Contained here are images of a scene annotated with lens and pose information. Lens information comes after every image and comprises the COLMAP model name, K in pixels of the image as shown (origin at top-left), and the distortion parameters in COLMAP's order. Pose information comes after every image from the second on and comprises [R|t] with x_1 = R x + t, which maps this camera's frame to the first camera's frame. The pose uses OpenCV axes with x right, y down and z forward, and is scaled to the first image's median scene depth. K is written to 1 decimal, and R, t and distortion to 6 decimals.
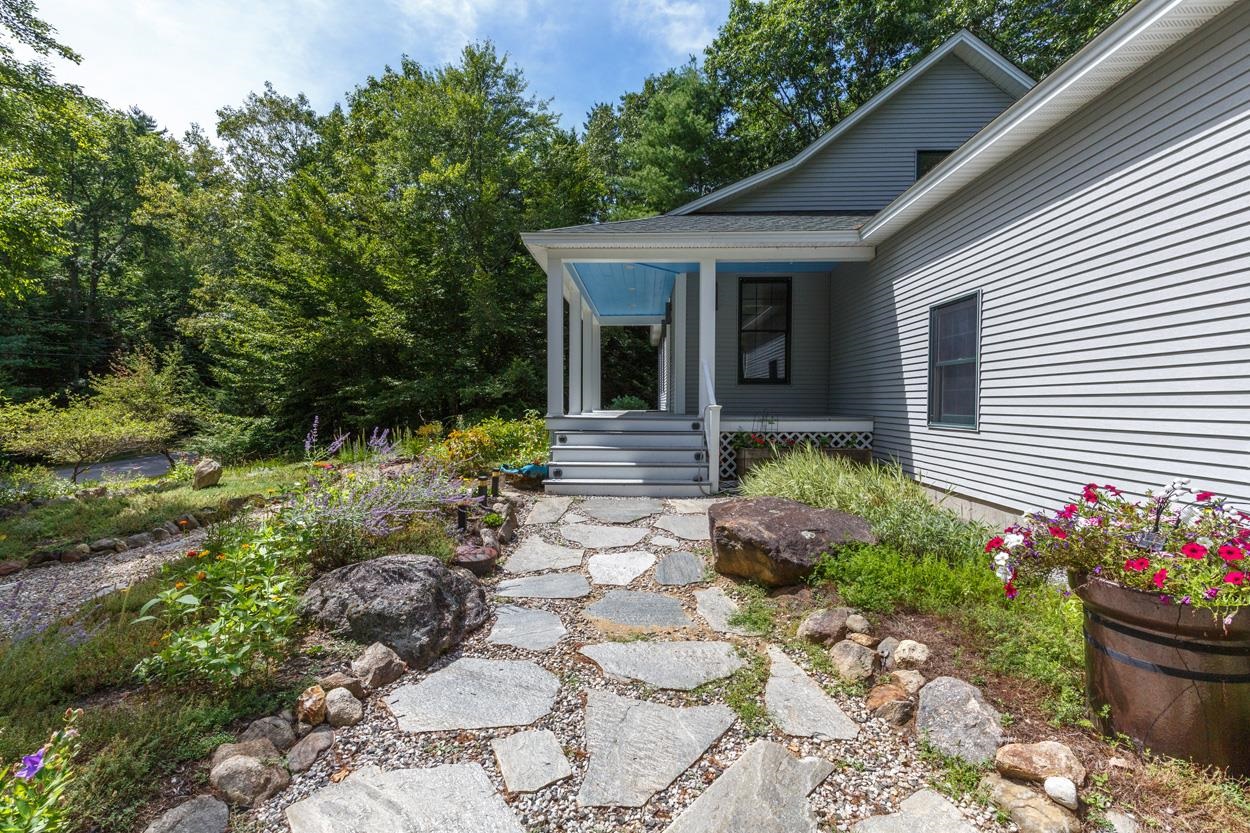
lens RADIAL K [[552.6, 0, 625.0], [0, 552.6, 416.5], [0, 0, 1]] dist [-0.003291, -0.000188]
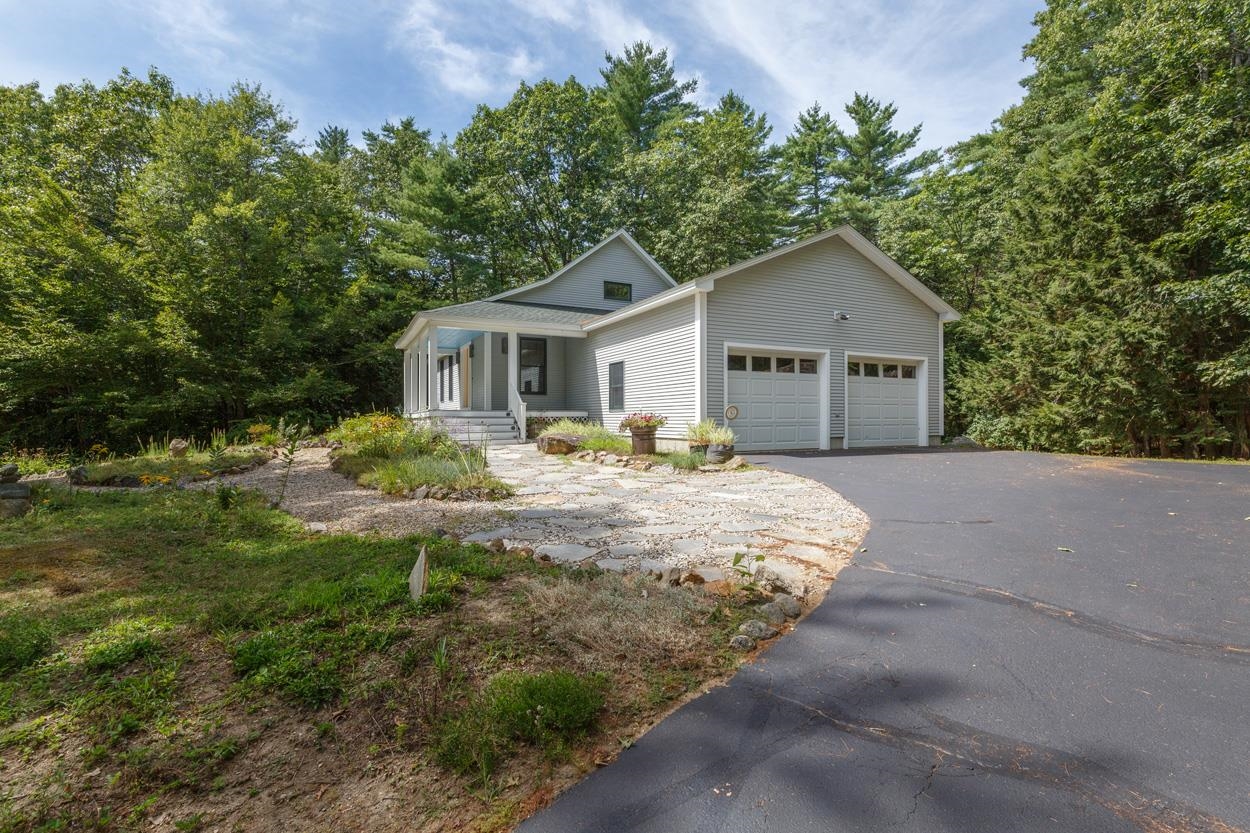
lens RADIAL K [[566.0, 0, 627.8], [0, 566.0, 422.4], [0, 0, 1]] dist [0.000216, -0.000101]
pose [[0.870748, -0.009533, 0.491638, -0.178888], [0.019799, 0.999681, -0.015681, 0.031068], [-0.491331, 0.023388, 0.870659, -0.356113]]
